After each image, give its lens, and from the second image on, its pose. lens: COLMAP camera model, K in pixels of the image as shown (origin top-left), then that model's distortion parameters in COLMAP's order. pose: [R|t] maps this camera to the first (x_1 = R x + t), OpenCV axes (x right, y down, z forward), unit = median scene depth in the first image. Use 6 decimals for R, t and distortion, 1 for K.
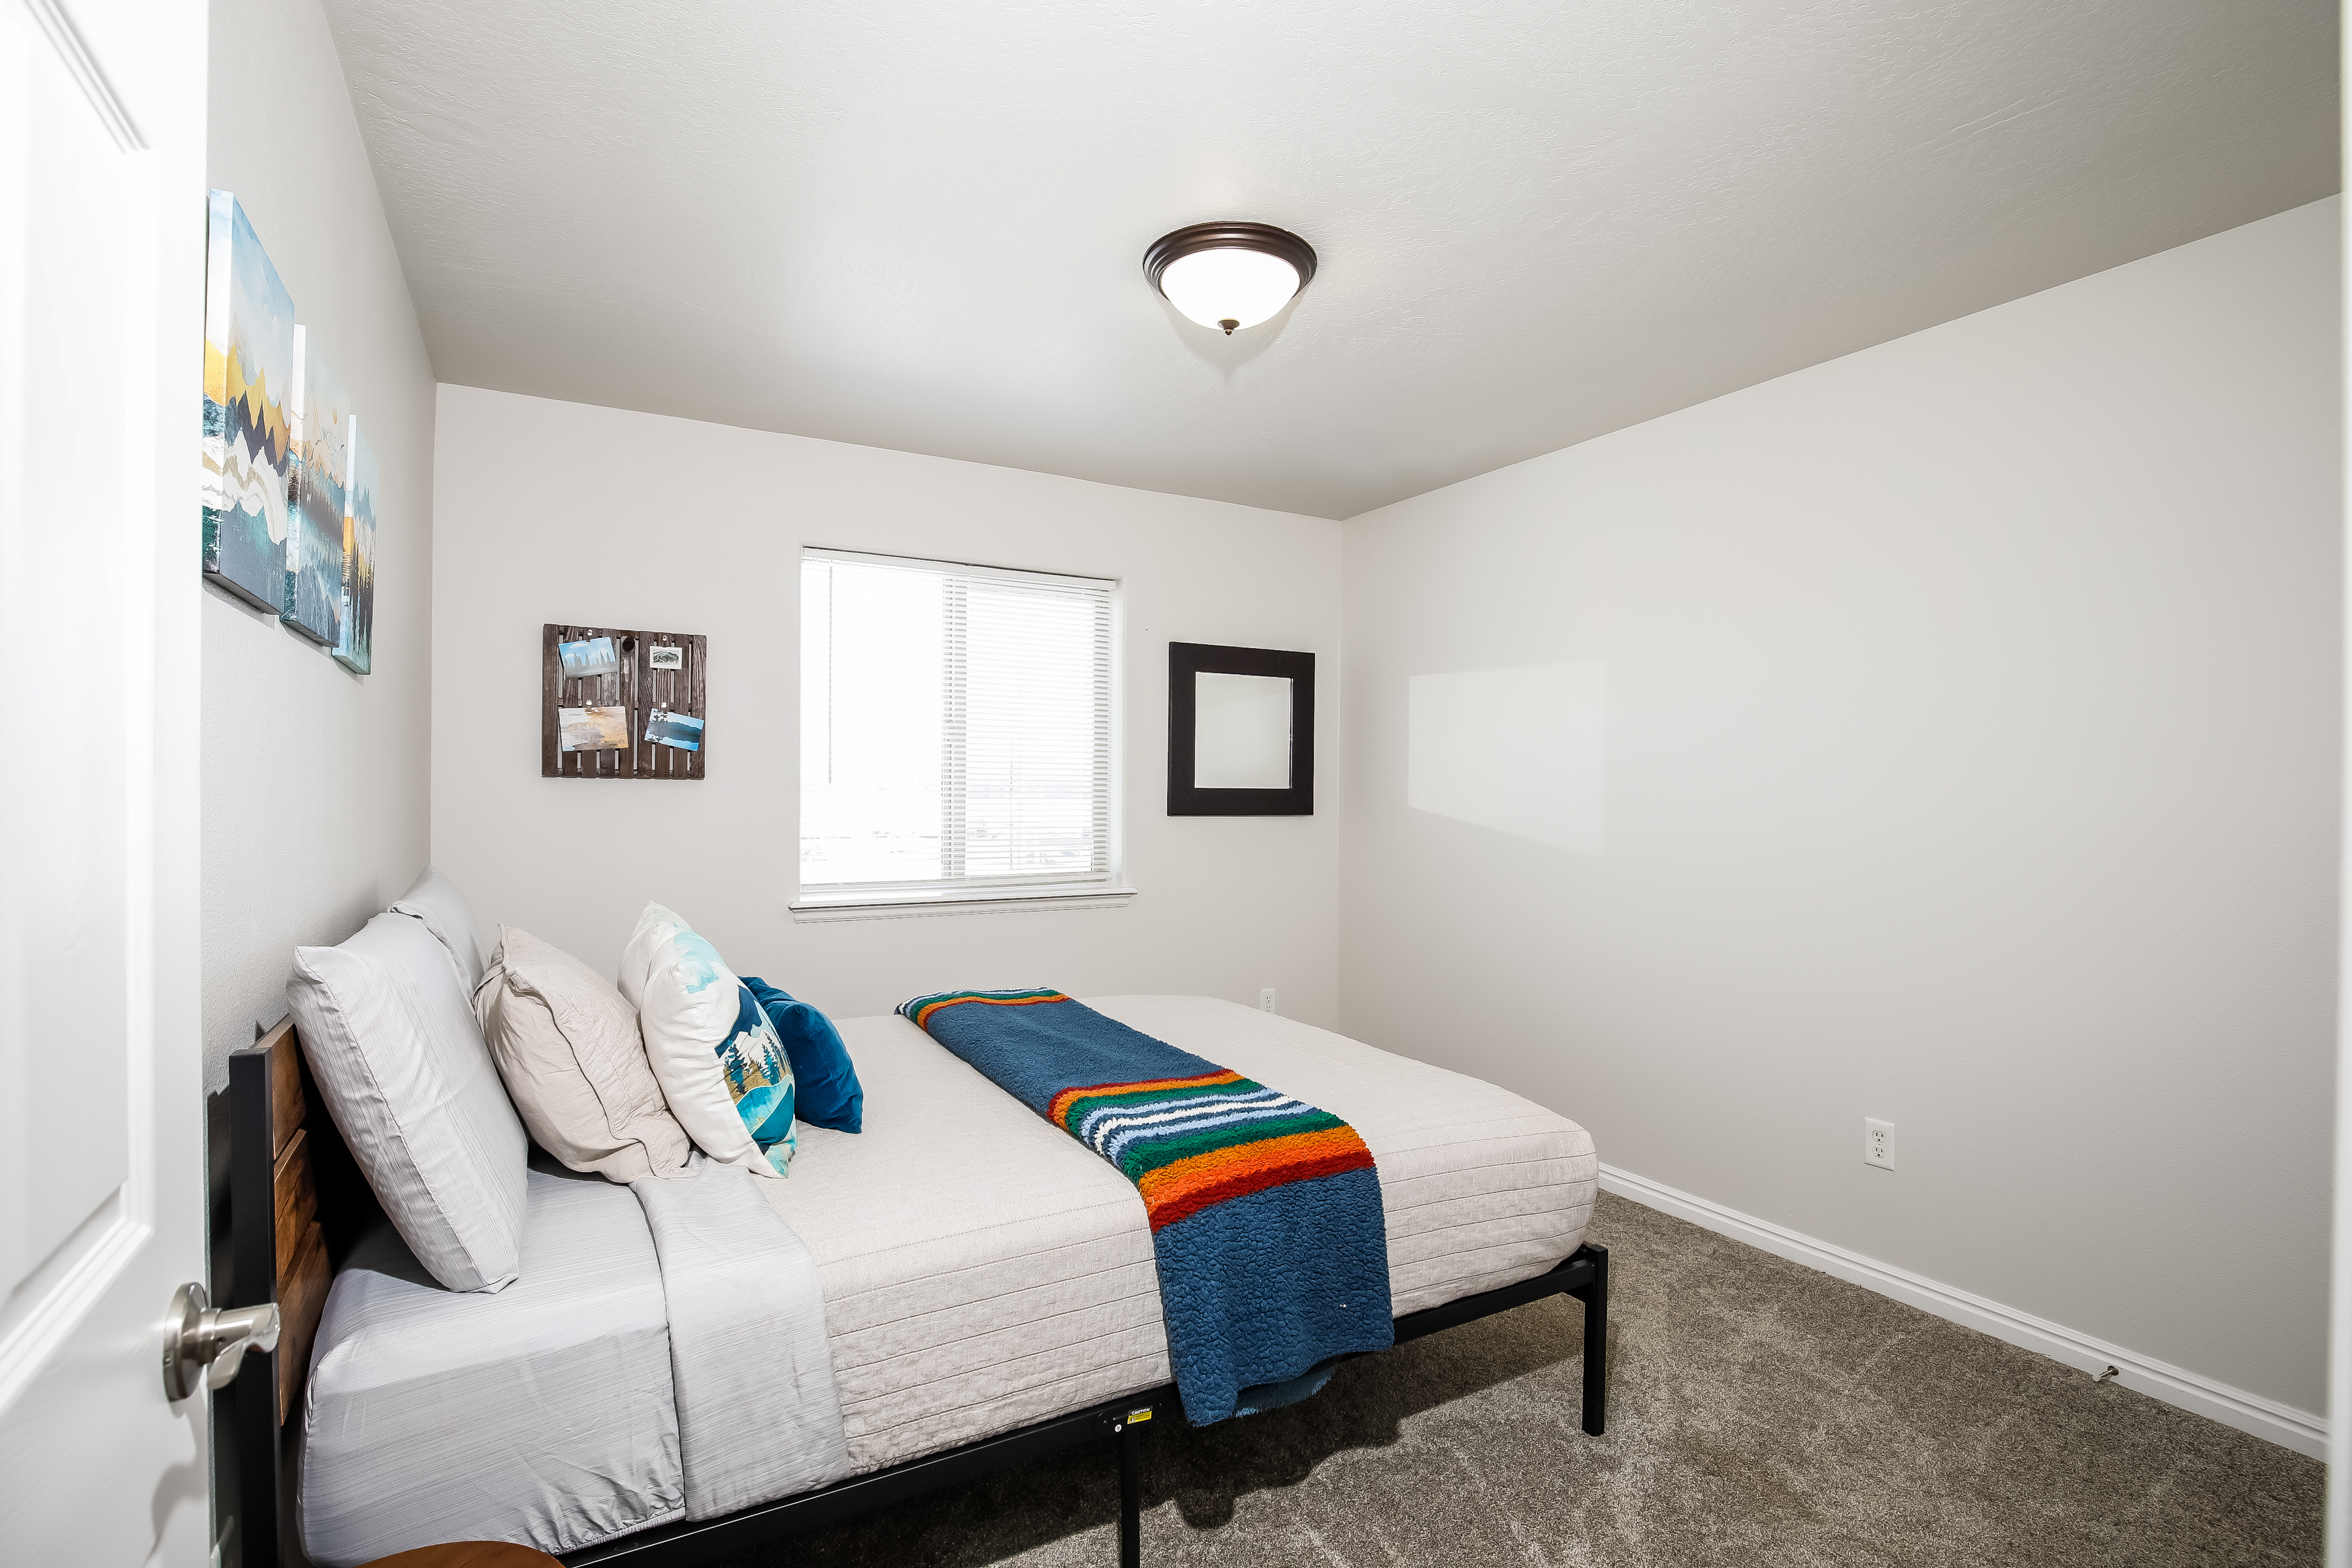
lens RADIAL K [[1096.8, 0, 1184.1], [0, 1096.8, 827.0], [0, 0, 1]] dist [-0.027085, 0.000402]
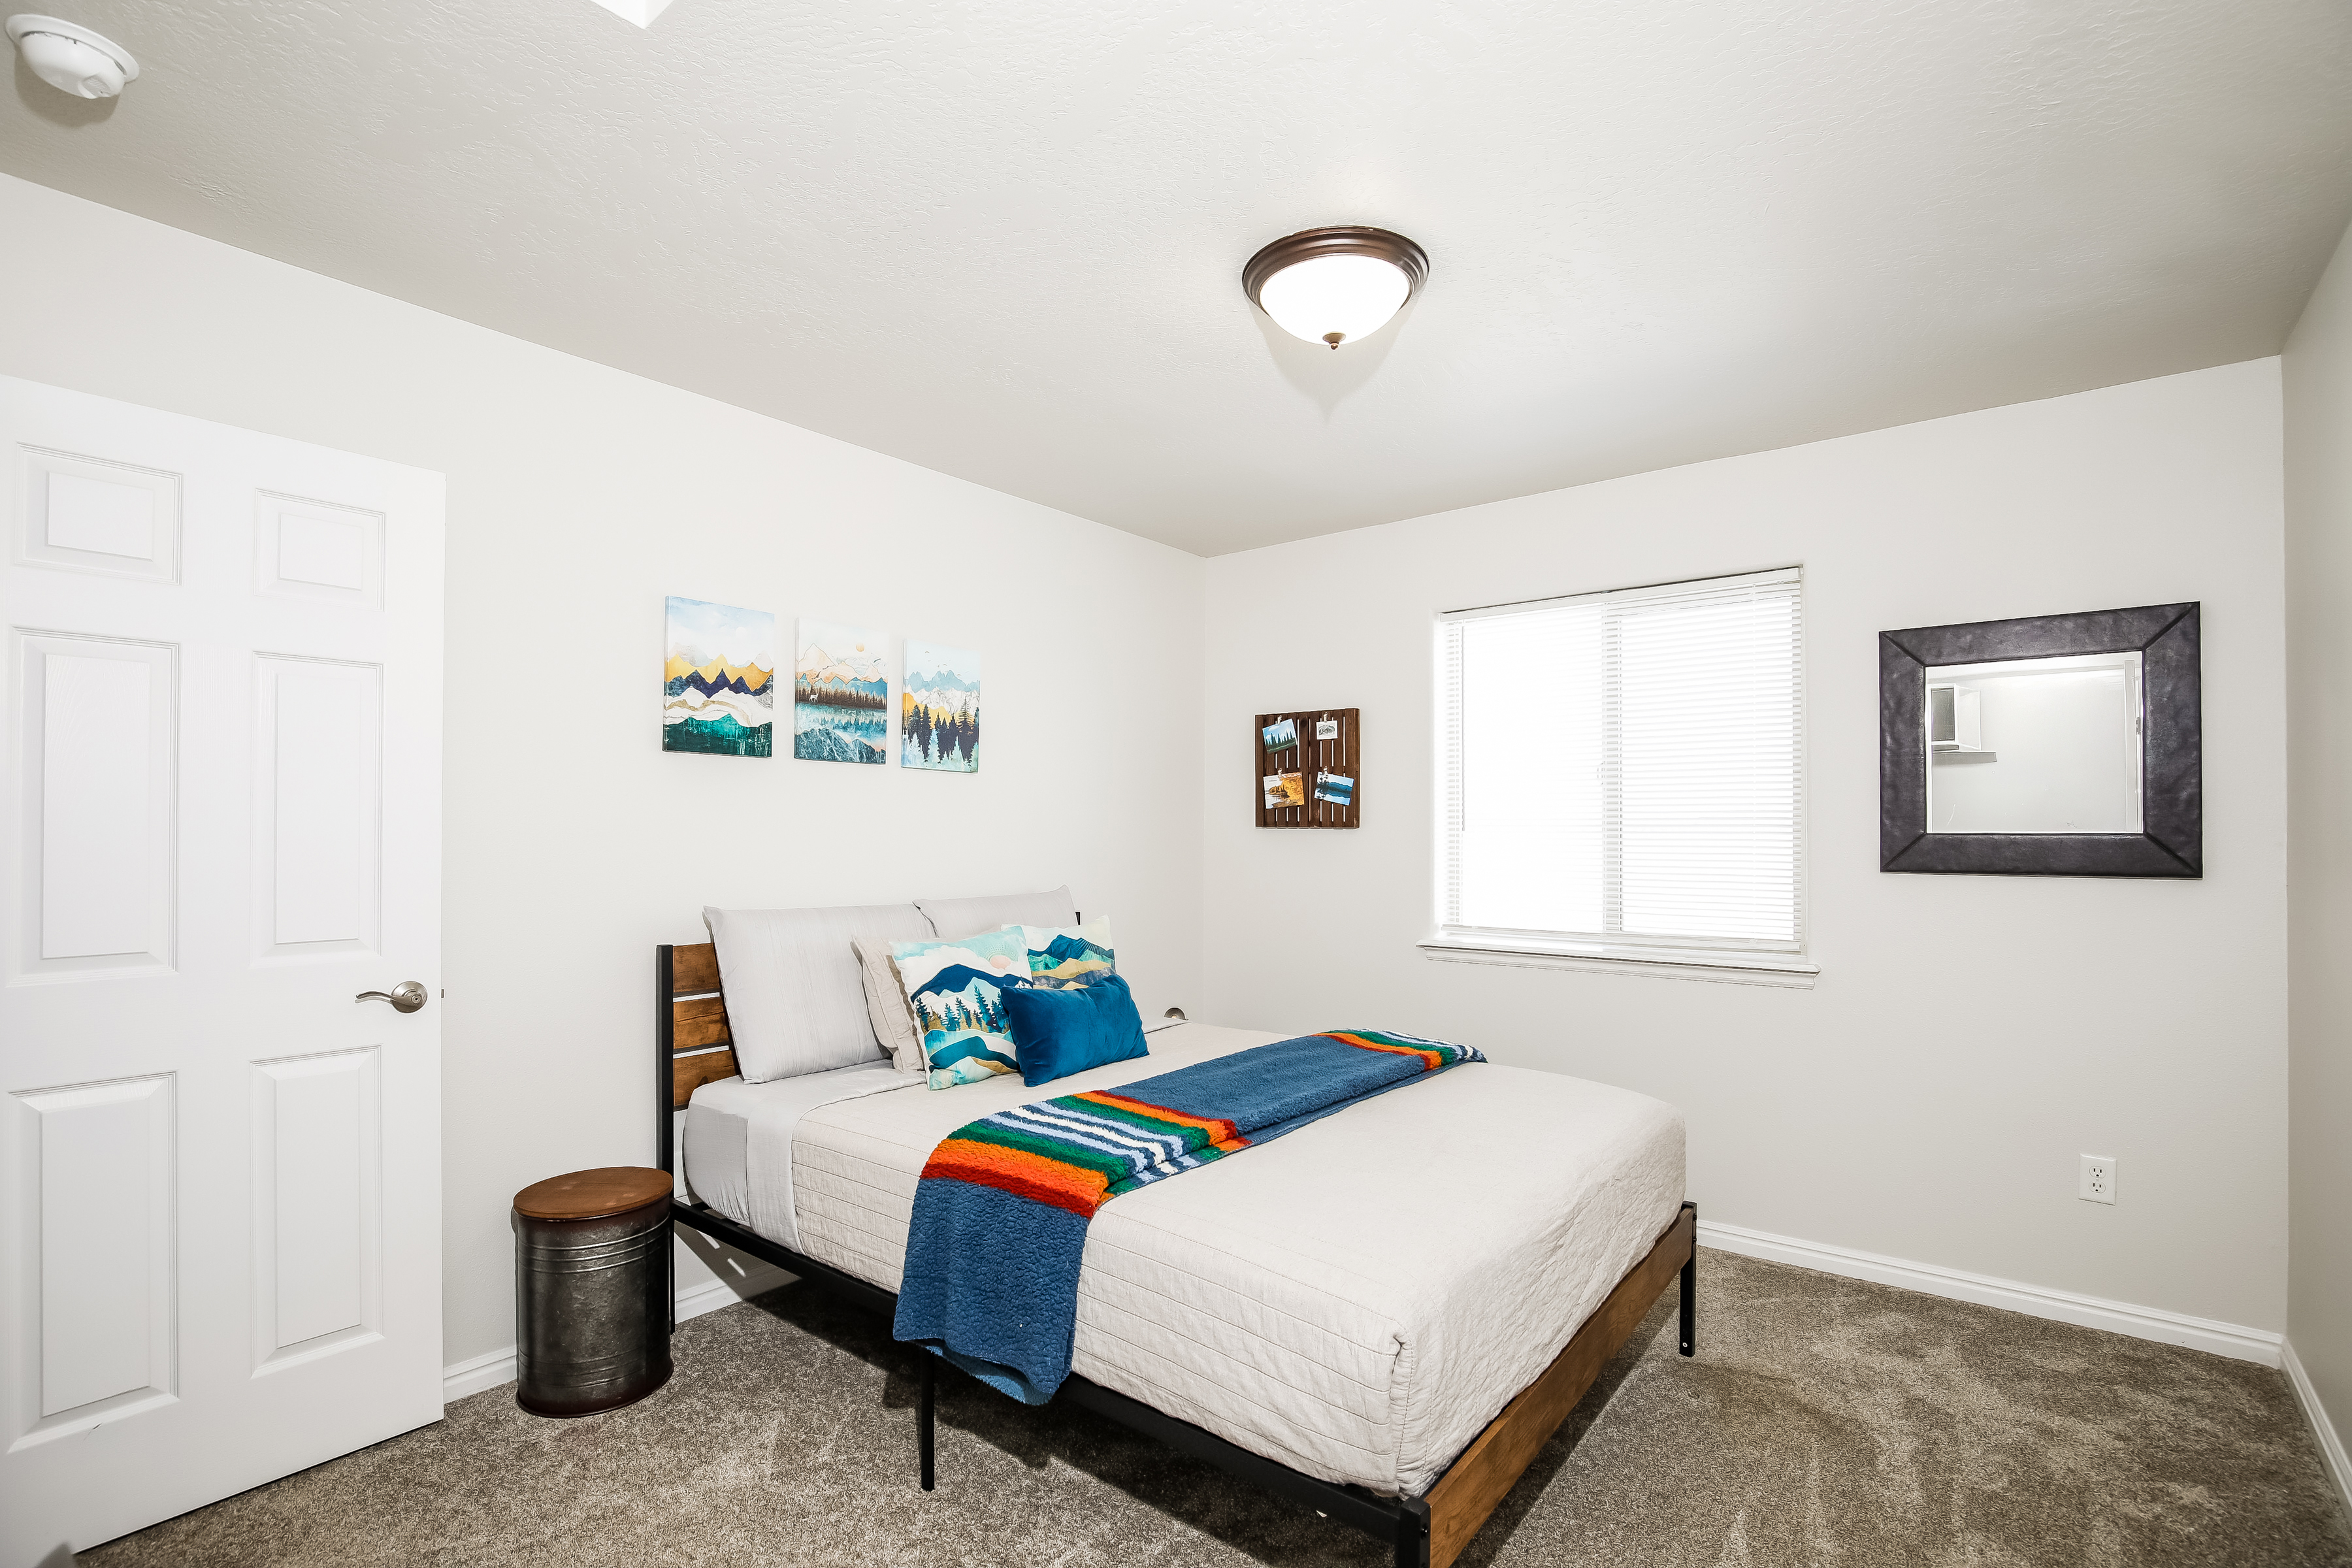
lens RADIAL K [[1110.1, 0, 1158.5], [0, 1110.1, 828.2], [0, 0, 1]] dist [-0.002299, -0.000417]
pose [[0.355607, -0.007337, -0.934607, 0.630798], [-0.028311, 0.999426, -0.018618, -0.015489], [0.934207, 0.033080, 0.355195, 0.377336]]
